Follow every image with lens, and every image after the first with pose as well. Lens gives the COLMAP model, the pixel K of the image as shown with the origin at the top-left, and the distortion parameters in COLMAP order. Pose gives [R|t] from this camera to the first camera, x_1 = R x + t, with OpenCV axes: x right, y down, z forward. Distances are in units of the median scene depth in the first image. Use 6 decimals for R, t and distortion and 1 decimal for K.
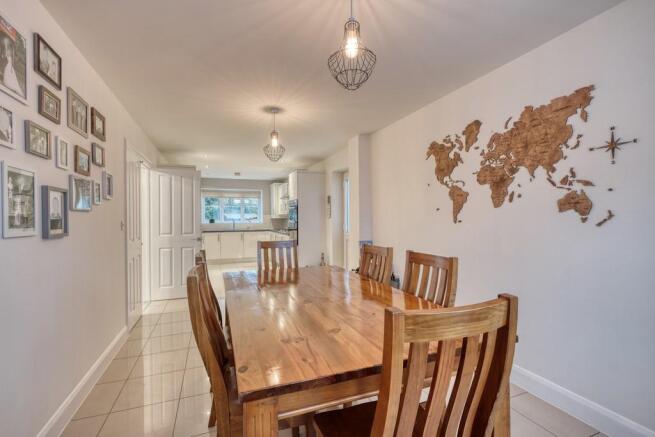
lens RADIAL K [[285.1, 0, 324.0], [0, 285.1, 216.9], [0, 0, 1]] dist [0.003306, 0.000251]
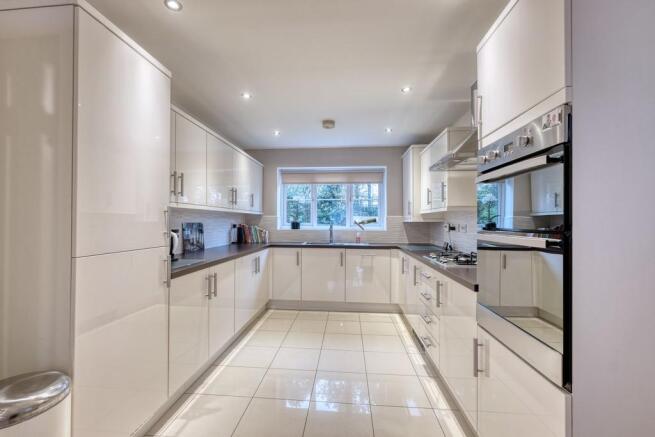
lens RADIAL K [[285.1, 0, 327.0], [0, 285.1, 218.2], [0, 0, 1]] dist [0.003306, 0.000251]
pose [[0.895284, 0.002507, -0.445488, -0.438625], [-0.007673, 0.999923, -0.009794, 0.024798], [0.445429, 0.012187, 0.895234, 2.560719]]
